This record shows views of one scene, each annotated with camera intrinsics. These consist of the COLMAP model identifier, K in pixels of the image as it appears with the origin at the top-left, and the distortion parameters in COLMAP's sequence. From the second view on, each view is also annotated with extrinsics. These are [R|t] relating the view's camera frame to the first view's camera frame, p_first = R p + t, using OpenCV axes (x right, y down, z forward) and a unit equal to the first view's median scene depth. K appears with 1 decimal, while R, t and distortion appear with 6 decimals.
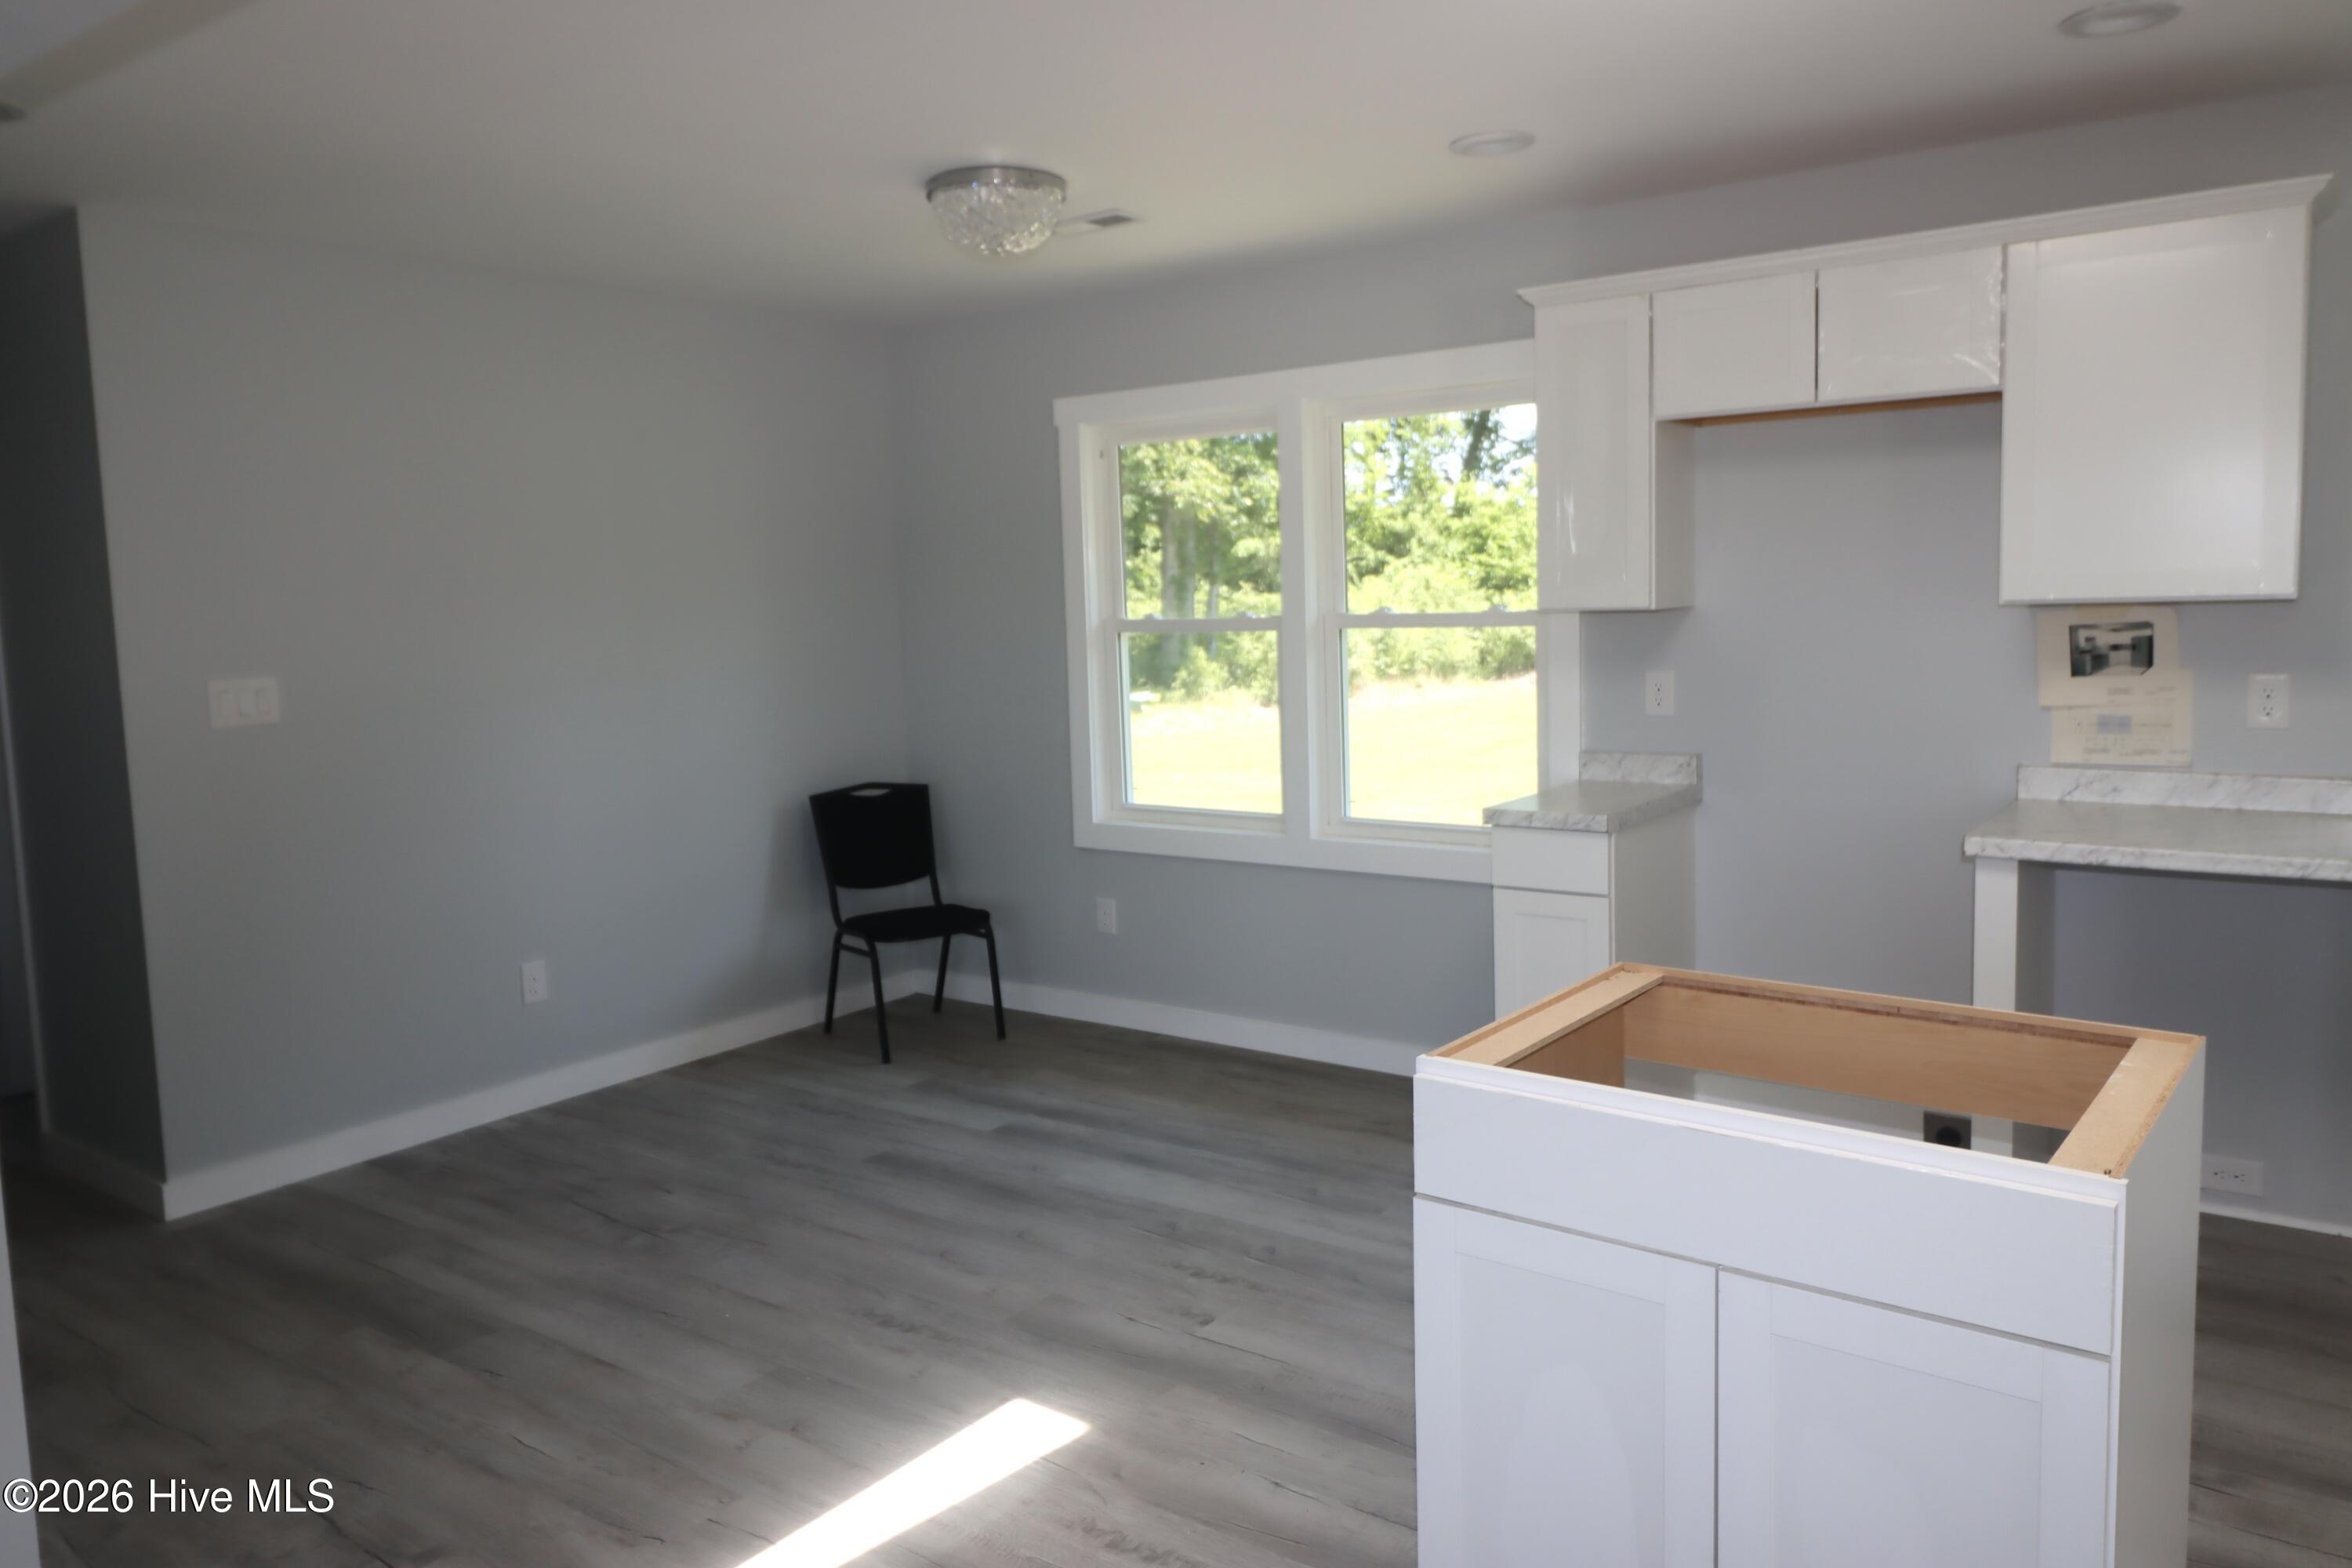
lens RADIAL K [[1641.5, 0, 1180.2], [0, 1641.5, 733.6], [0, 0, 1]] dist [0.003334, -0.001672]
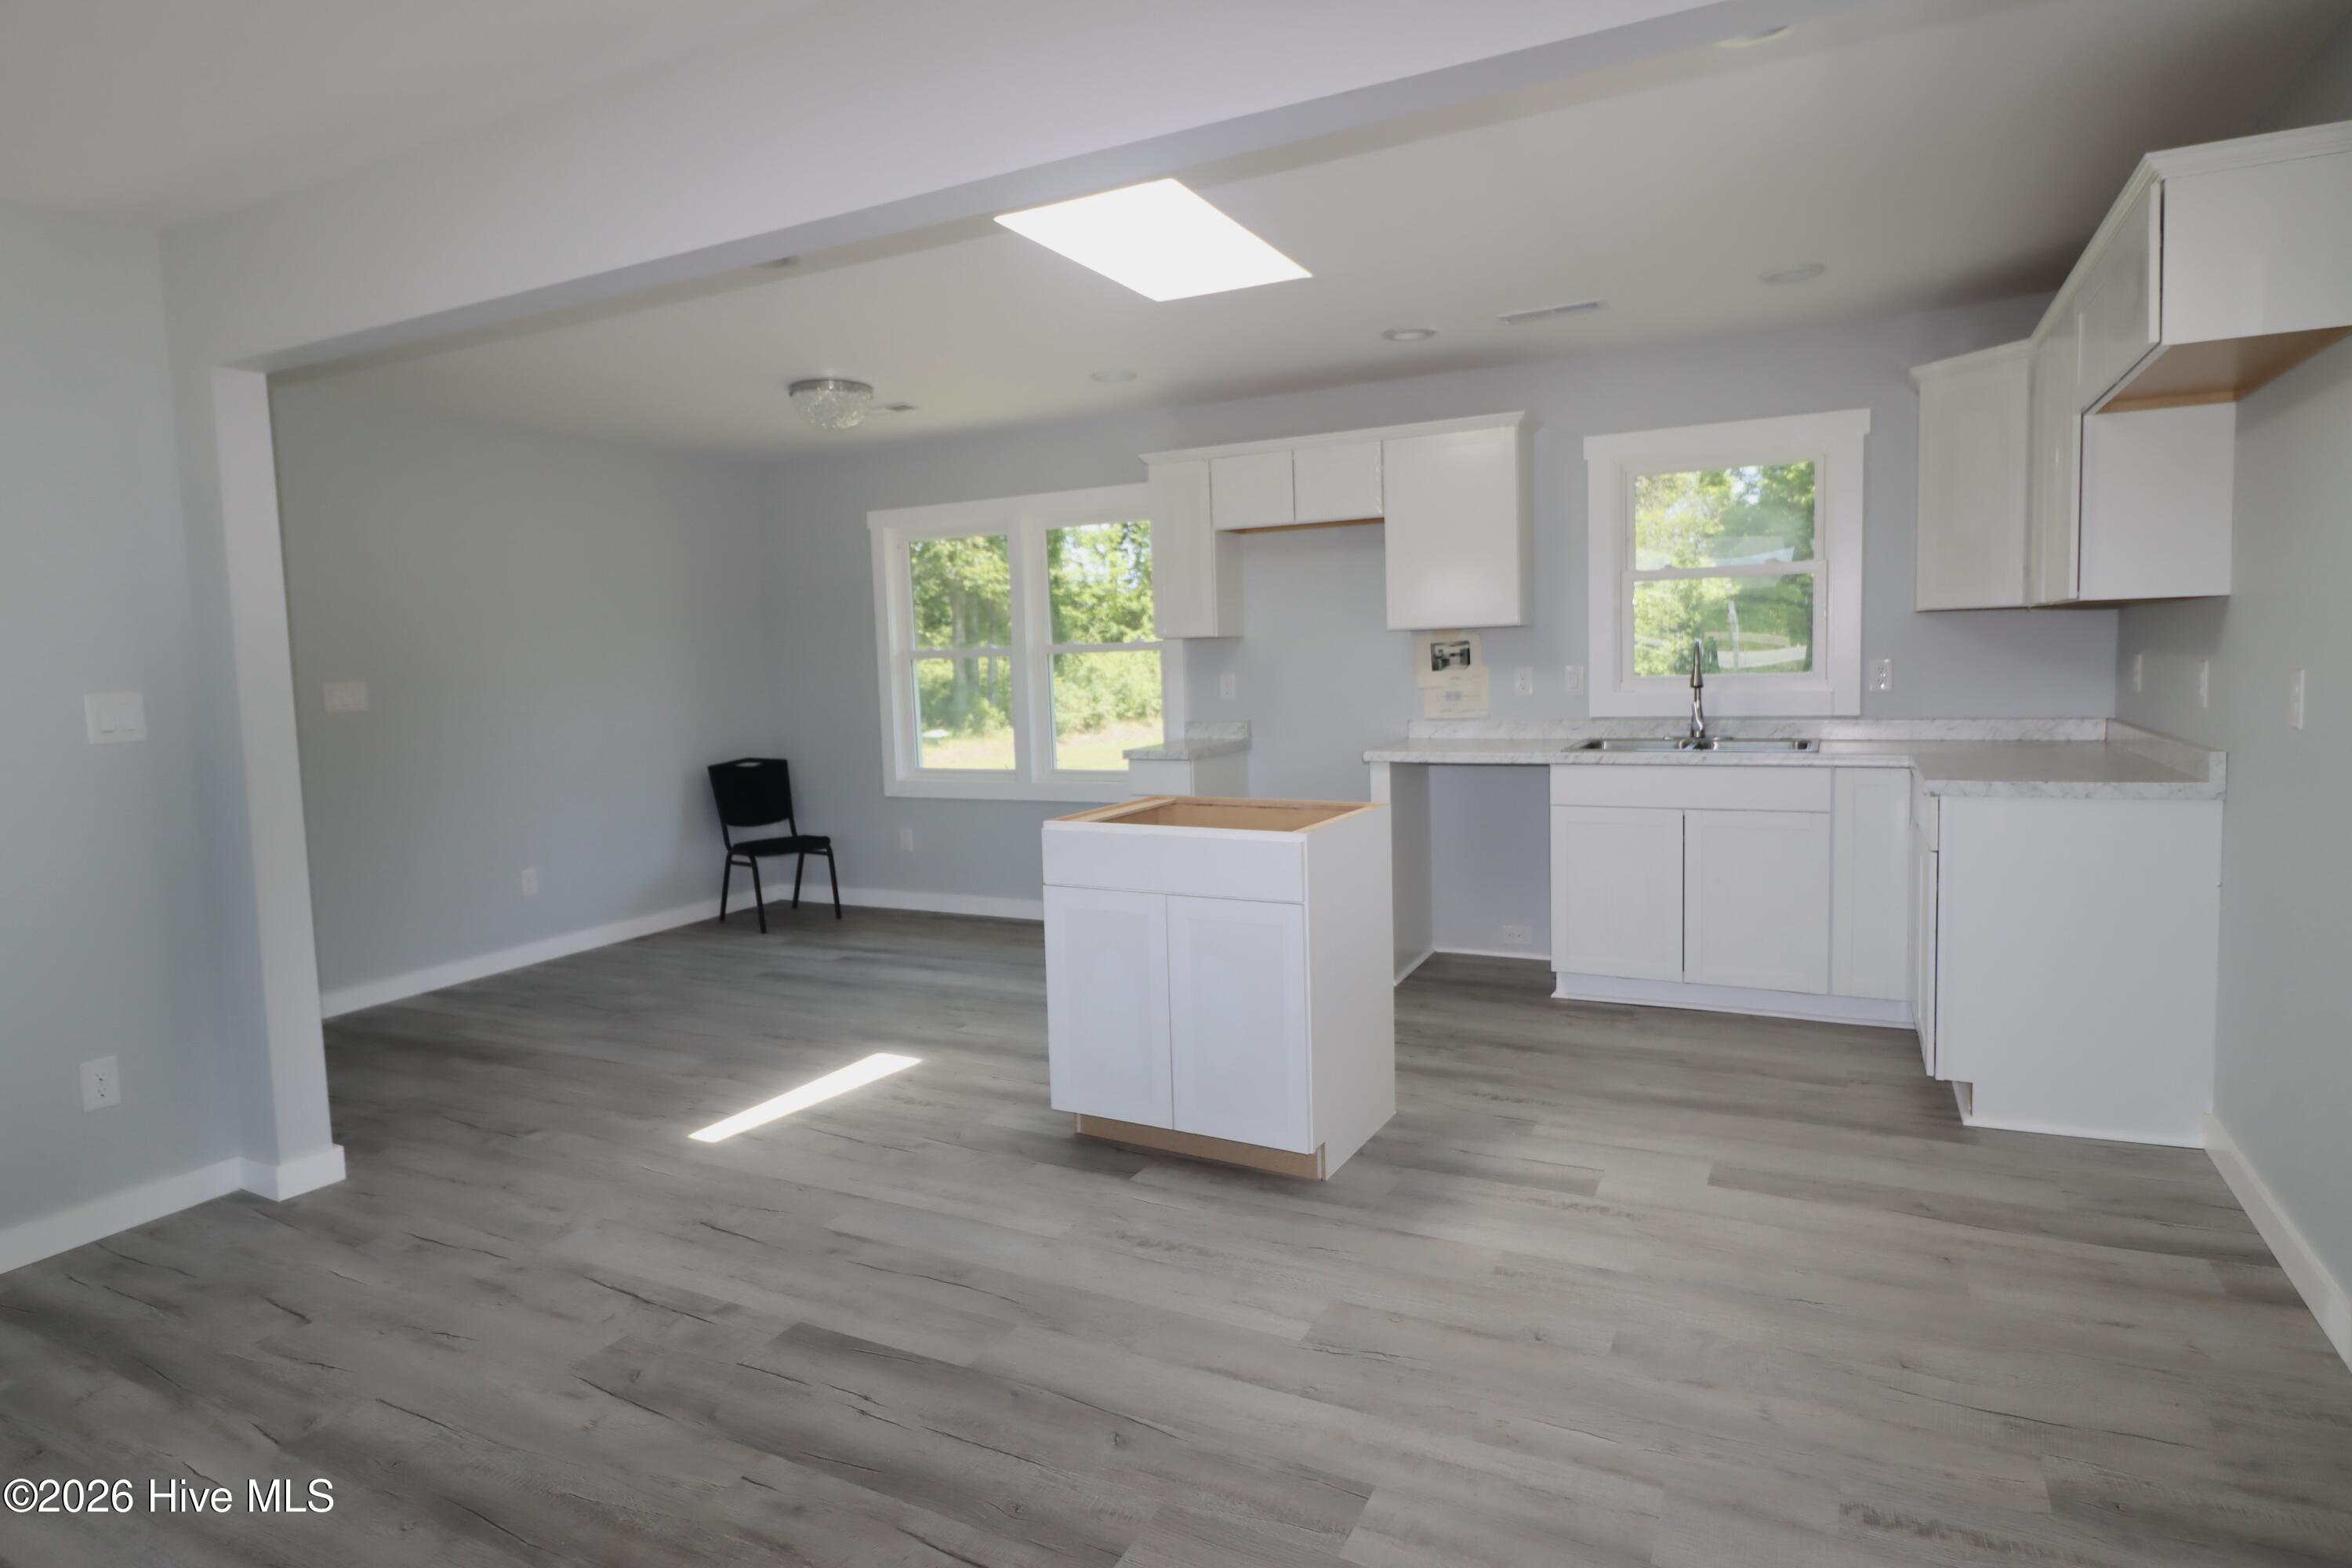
lens RADIAL K [[1278.2, 0, 1178.9], [0, 1278.2, 756.1], [0, 0, 1]] dist [-0.001290, 0.000202]
pose [[0.987004, -0.015636, 0.159931, 0.023066], [0.017302, 0.999809, -0.009034, 0.058202], [-0.159760, 0.011684, 0.987087, -0.317009]]
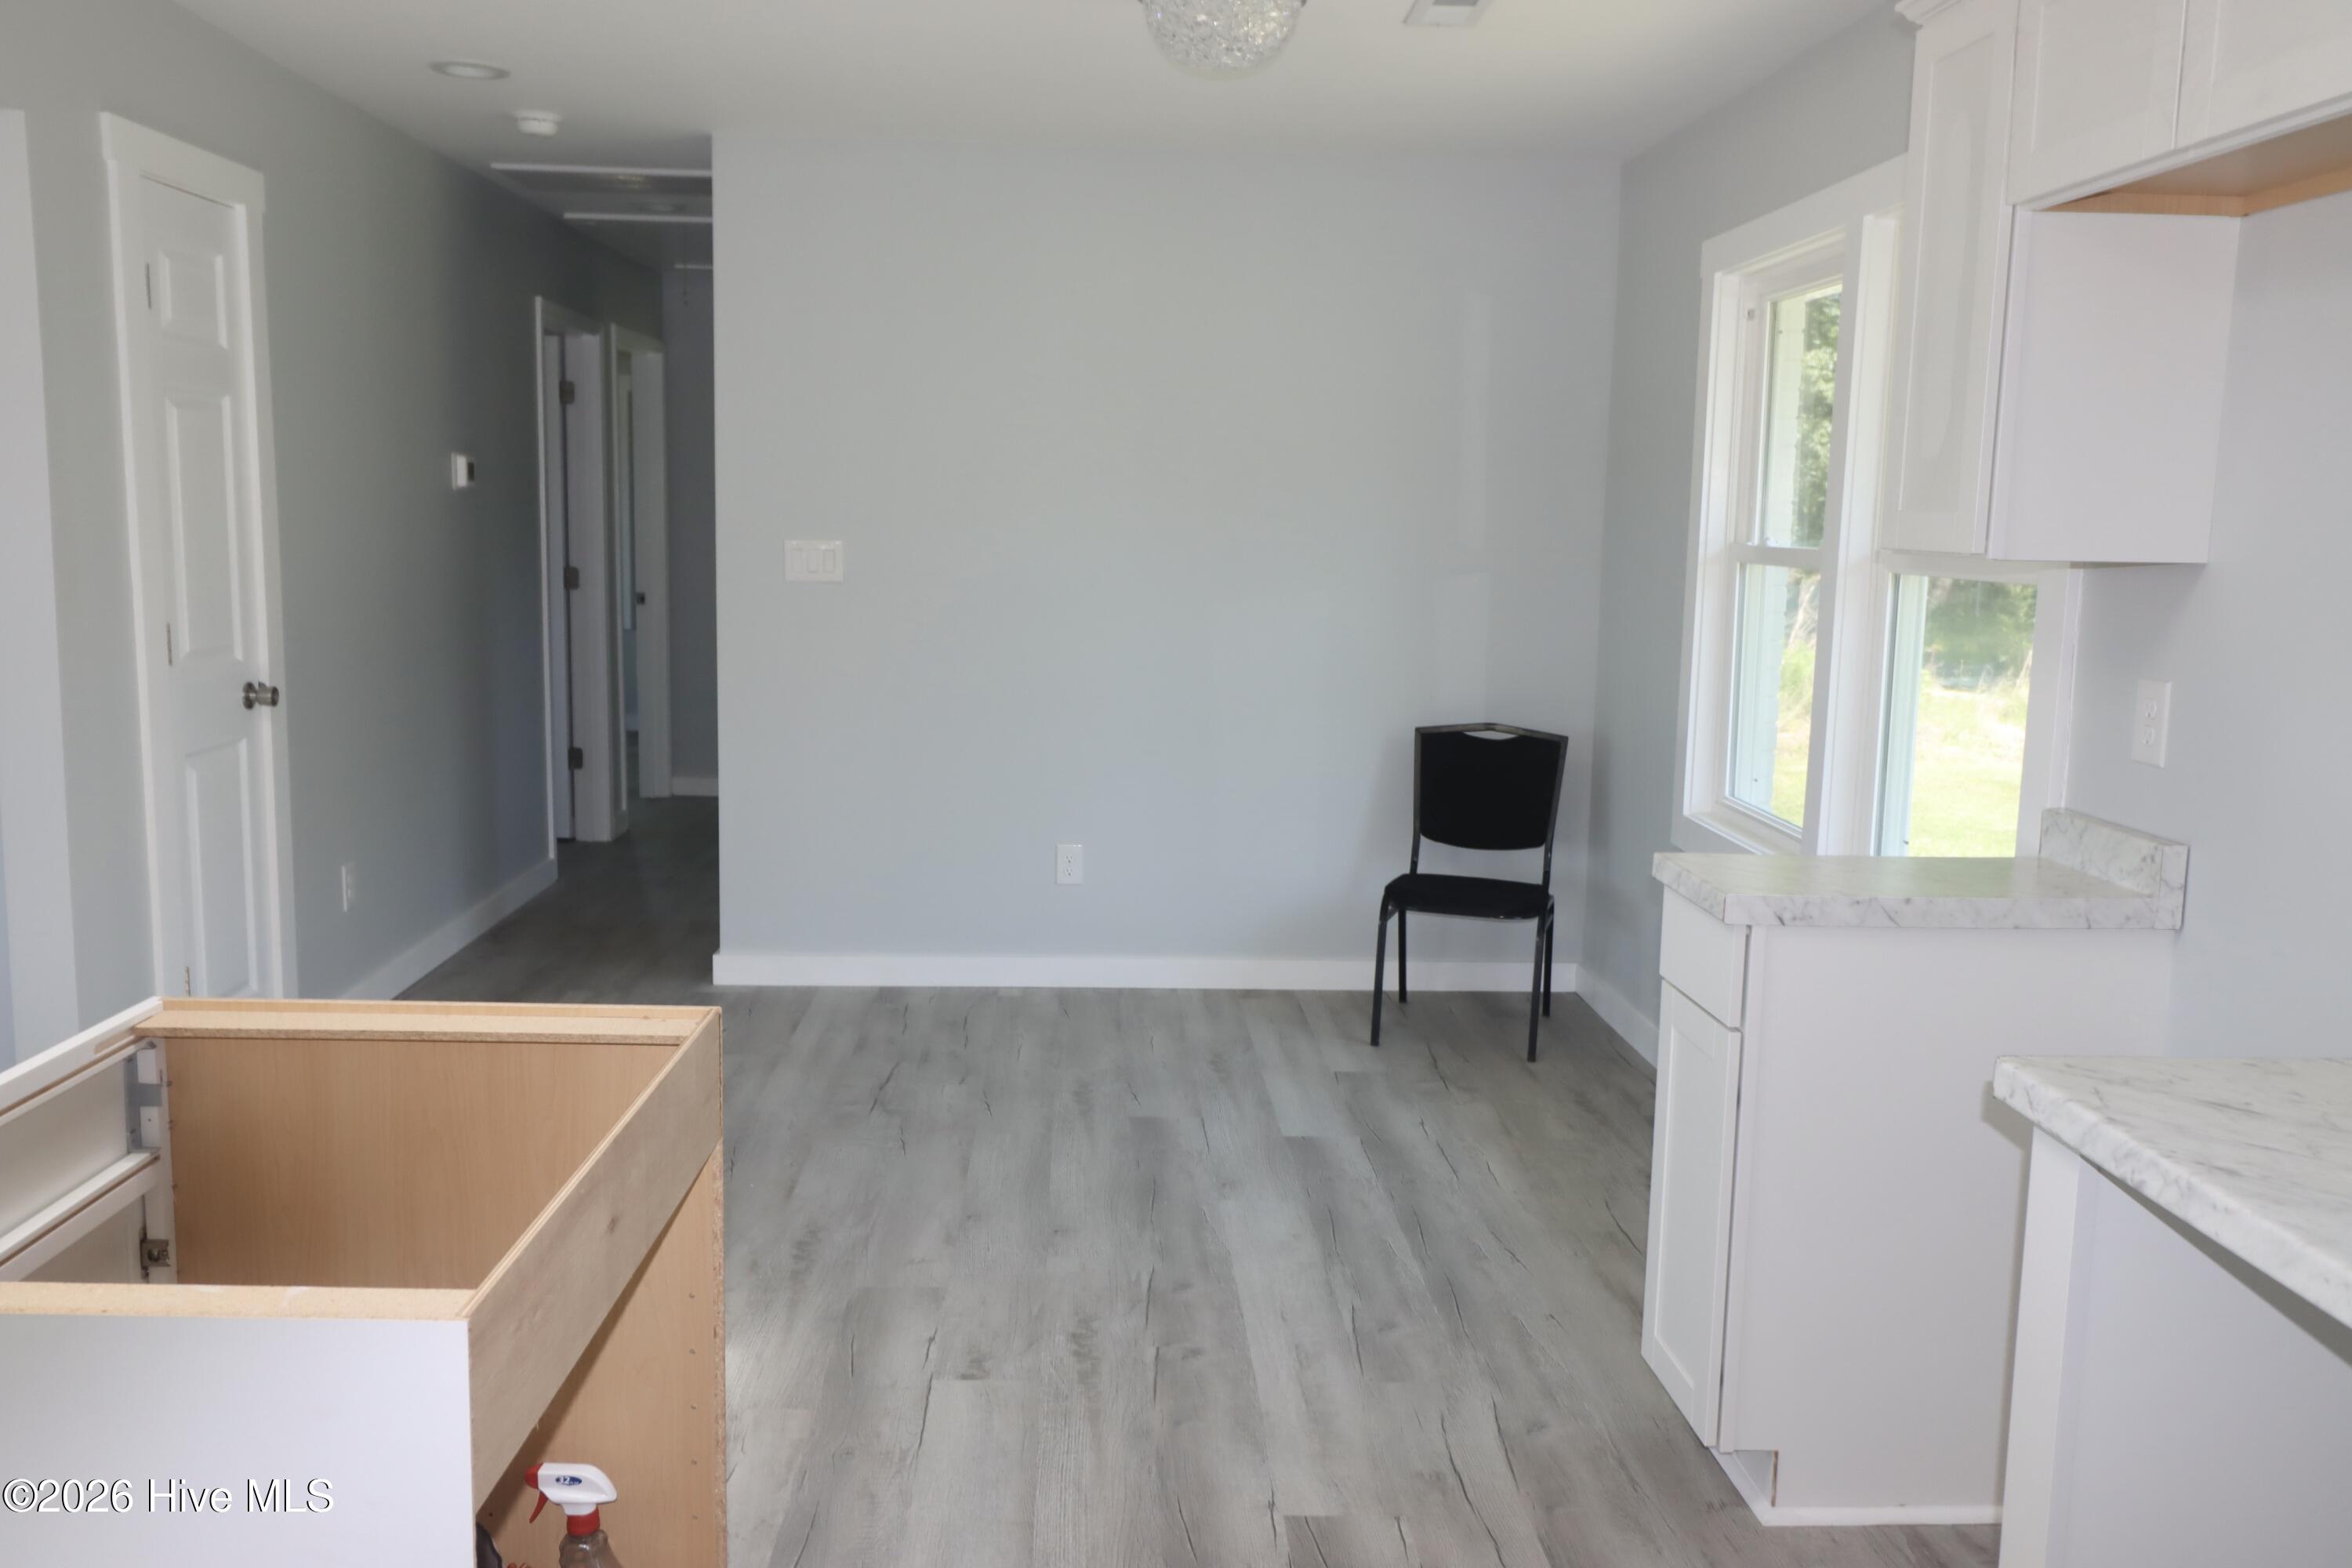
lens RADIAL K [[1846.9, 0, 1172.4], [0, 1846.9, 748.2], [0, 0, 1]] dist [0.010682, 0.002545]
pose [[0.633144, 0.144620, -0.760403, 0.545806], [-0.110755, 0.989208, 0.095917, -0.038439], [0.766069, 0.023489, 0.642329, 0.354069]]
